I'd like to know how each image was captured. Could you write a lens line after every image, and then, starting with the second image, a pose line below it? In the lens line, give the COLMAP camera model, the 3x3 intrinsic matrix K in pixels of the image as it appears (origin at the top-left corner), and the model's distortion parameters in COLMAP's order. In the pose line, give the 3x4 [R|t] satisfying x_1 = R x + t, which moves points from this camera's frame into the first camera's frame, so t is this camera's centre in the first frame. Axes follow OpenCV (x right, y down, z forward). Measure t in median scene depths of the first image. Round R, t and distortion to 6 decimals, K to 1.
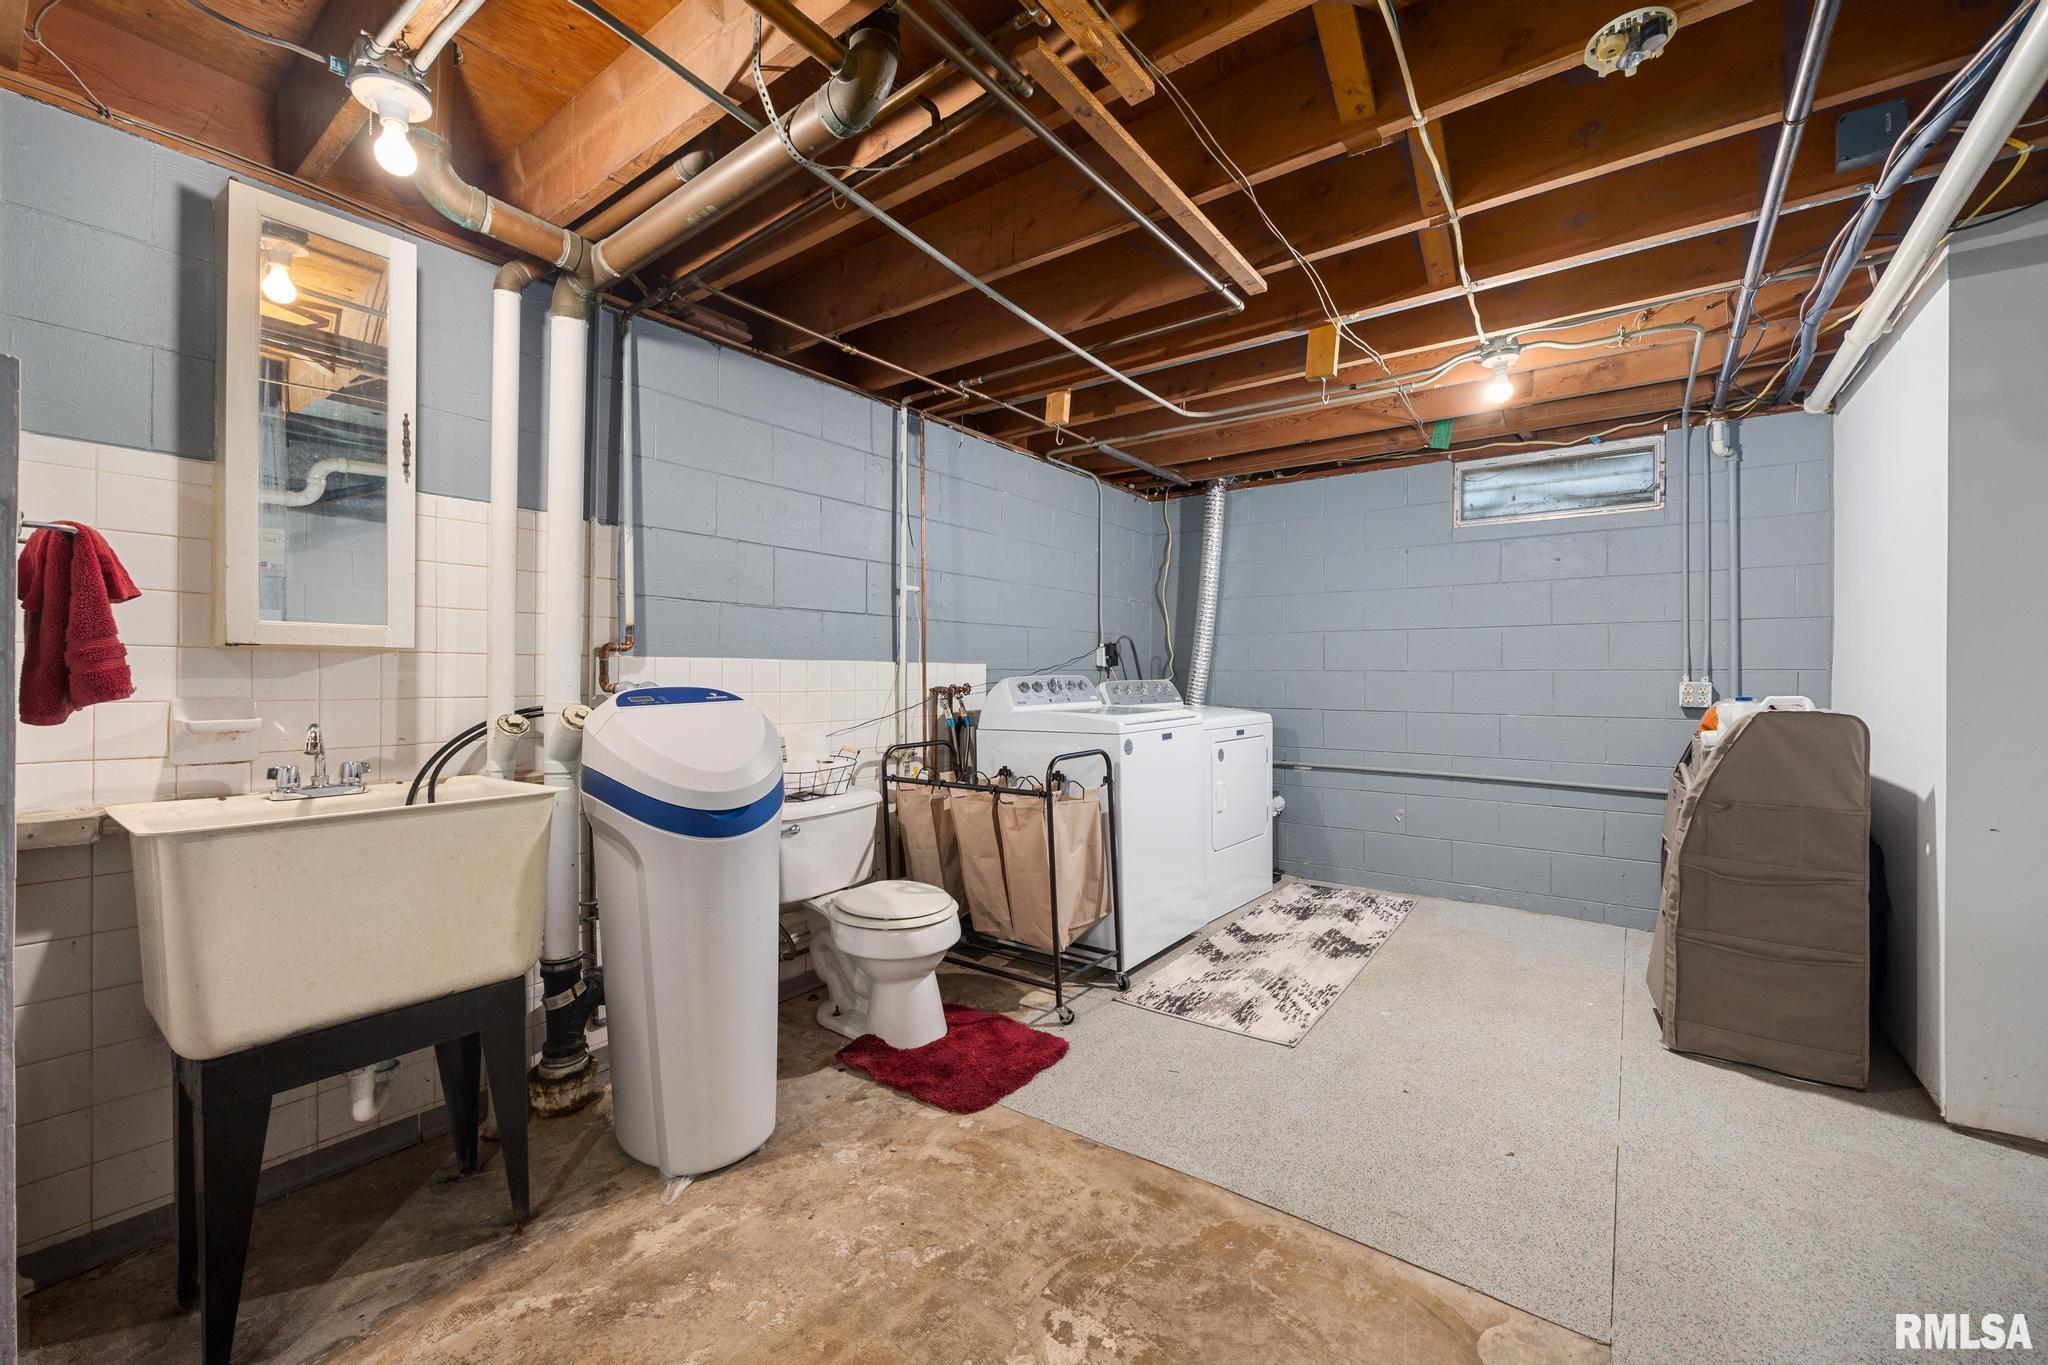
lens RADIAL K [[821.0, 0, 1014.8], [0, 821.0, 676.0], [0, 0, 1]] dist [-0.001136, 0.000008]
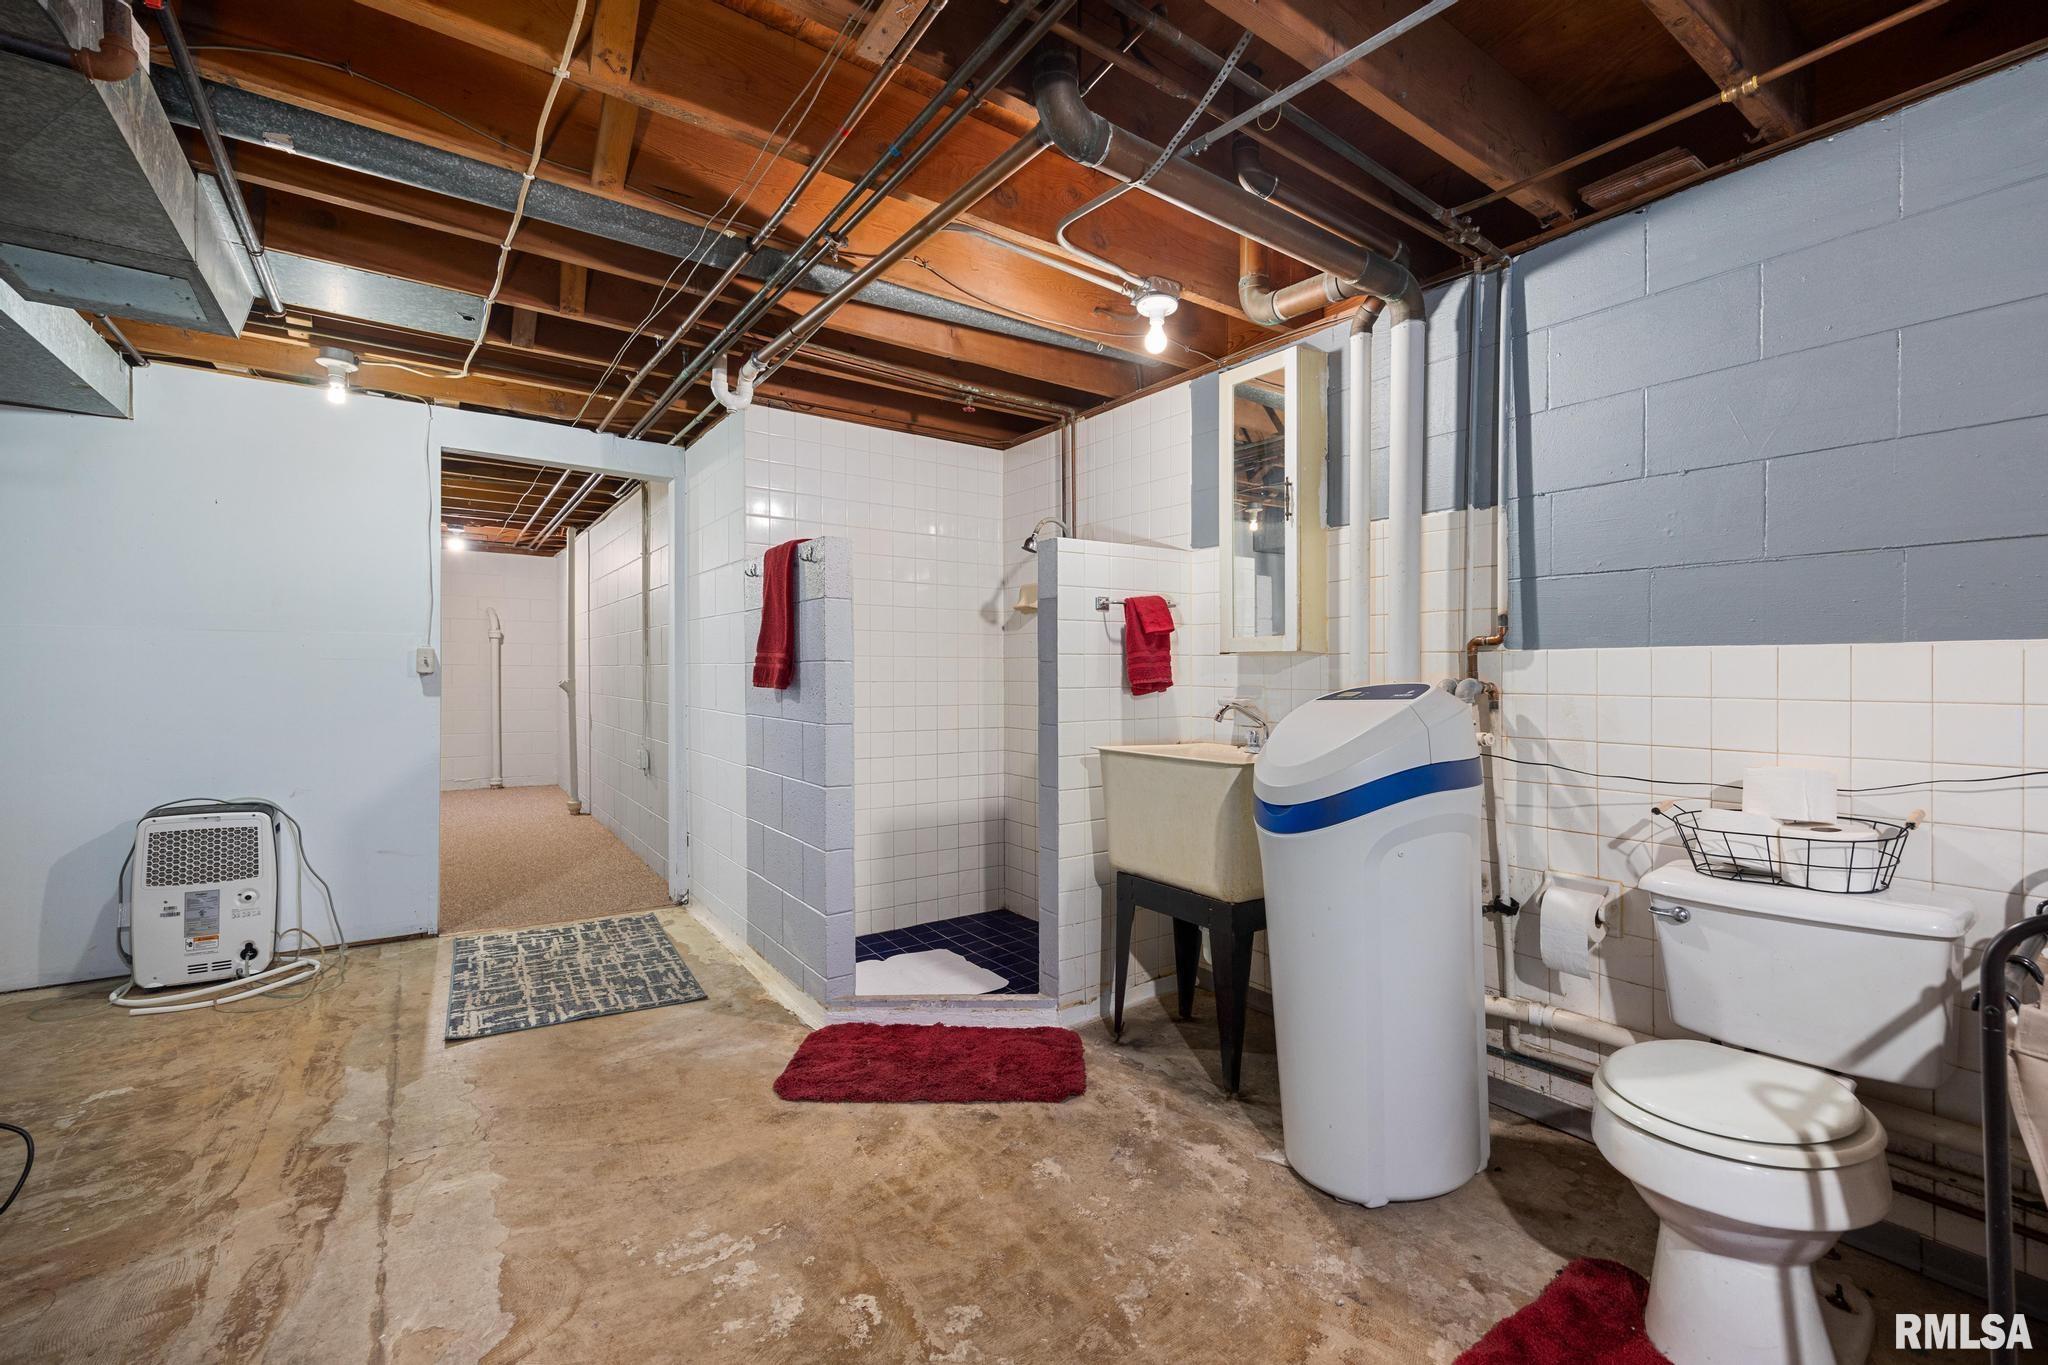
lens RADIAL K [[821.0, 0, 1023.2], [0, 821.0, 677.4], [0, 0, 1]] dist [-0.001136, 0.000008]
pose [[-0.288320, 0.001296, -0.957533, 0.797009], [-0.003186, 0.999992, 0.002312, 0.007675], [0.957529, 0.003717, -0.288314, 1.146349]]
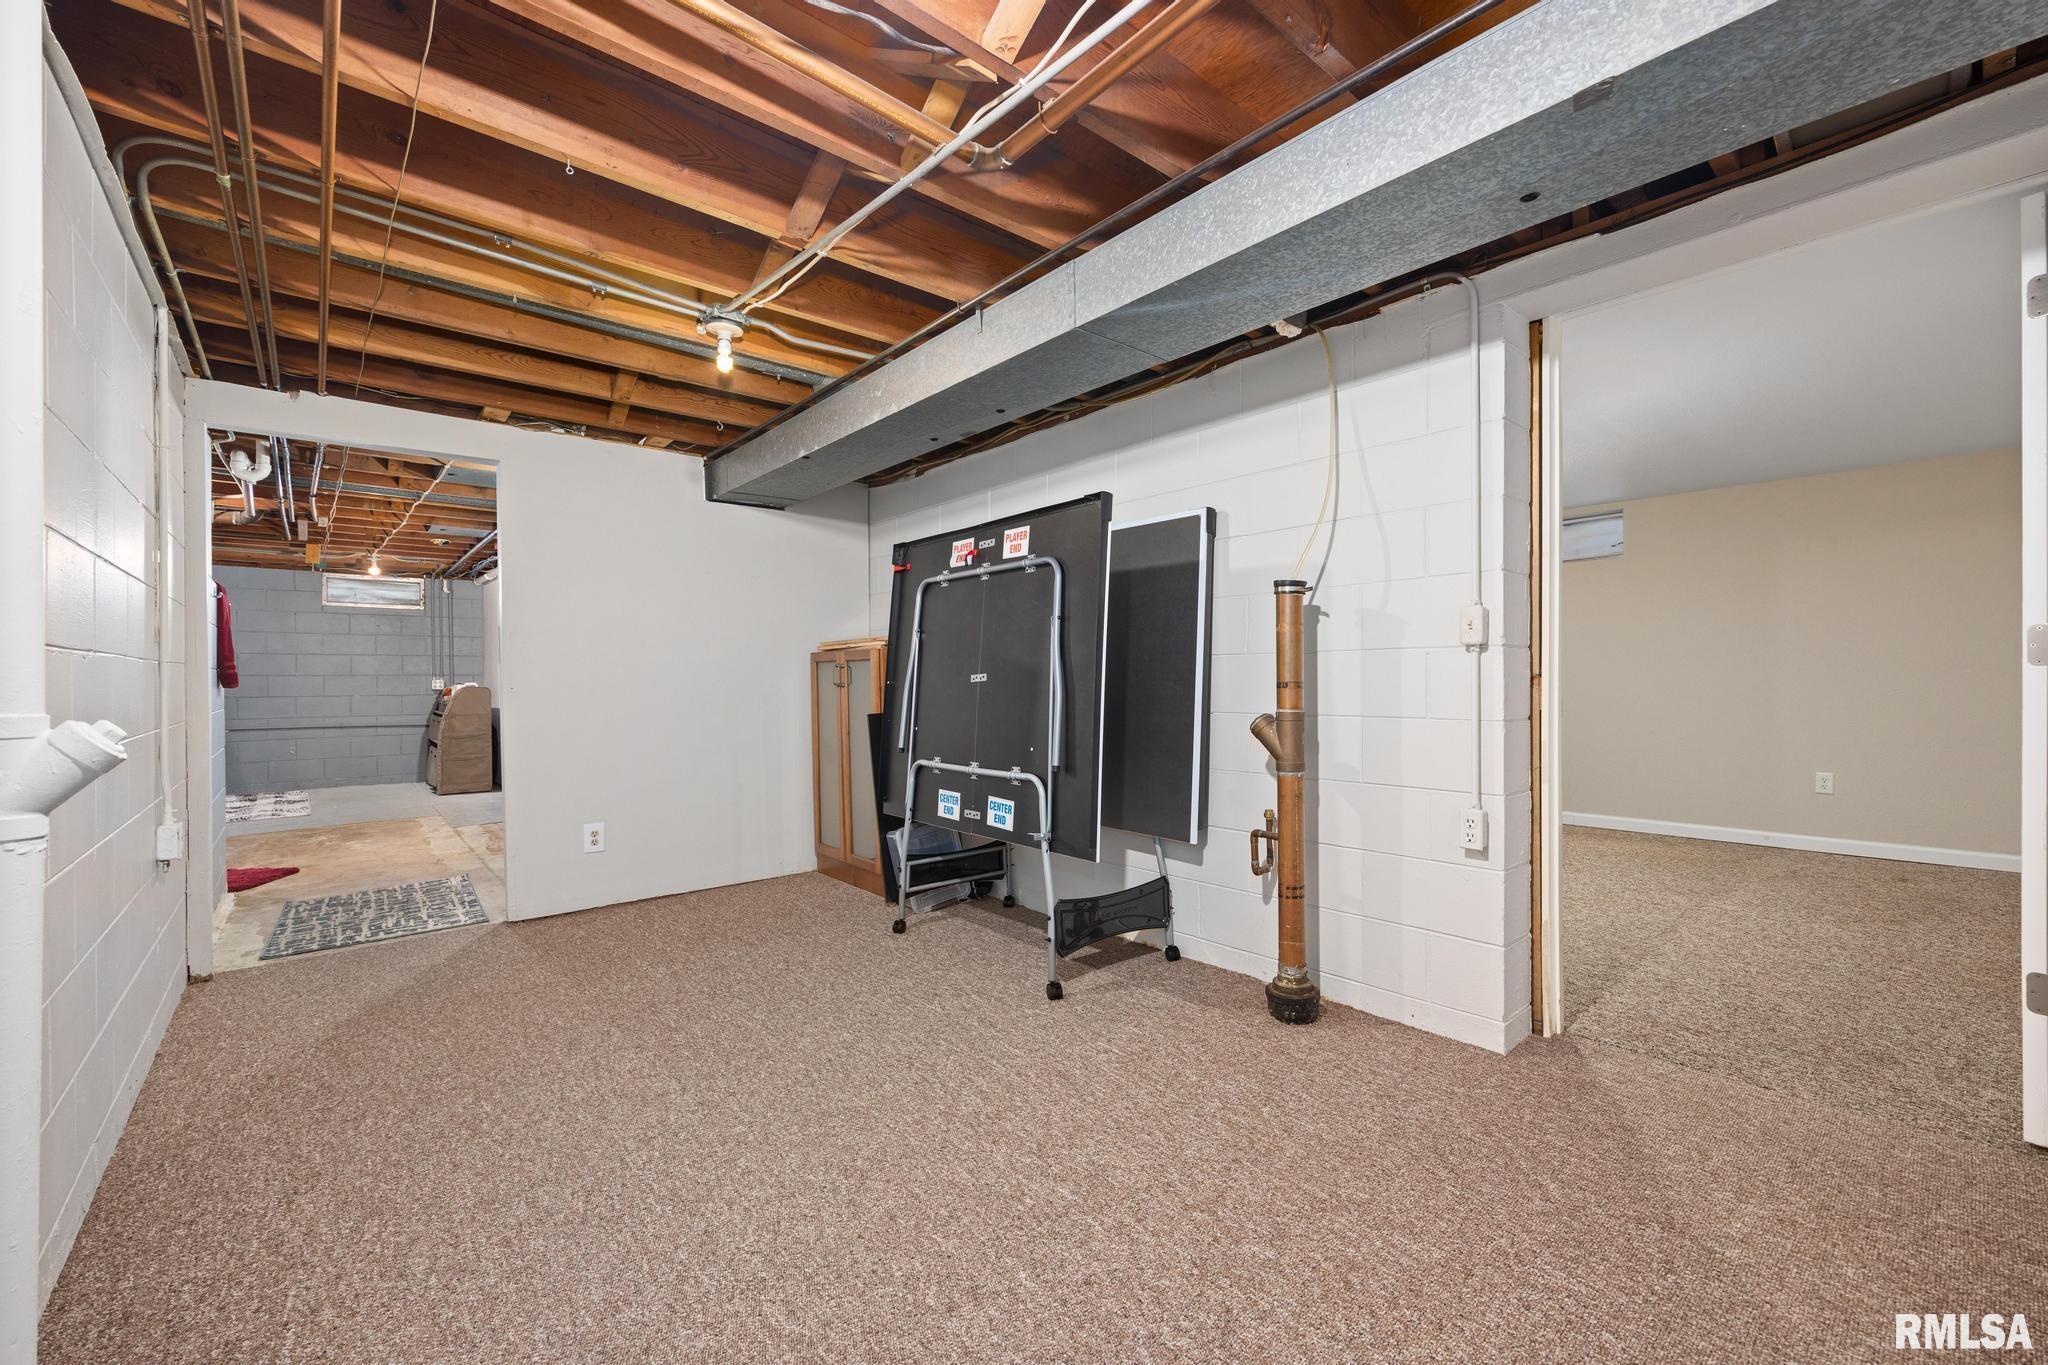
lens RADIAL K [[821.0, 0, 1017.6], [0, 821.0, 684.1], [0, 0, 1]] dist [-0.001136, 0.000008]
pose [[0.218846, -0.006202, 0.975740, -0.690897], [0.011022, 0.999932, 0.003884, 0.014559], [-0.975697, 0.009905, 0.218900, -0.717618]]
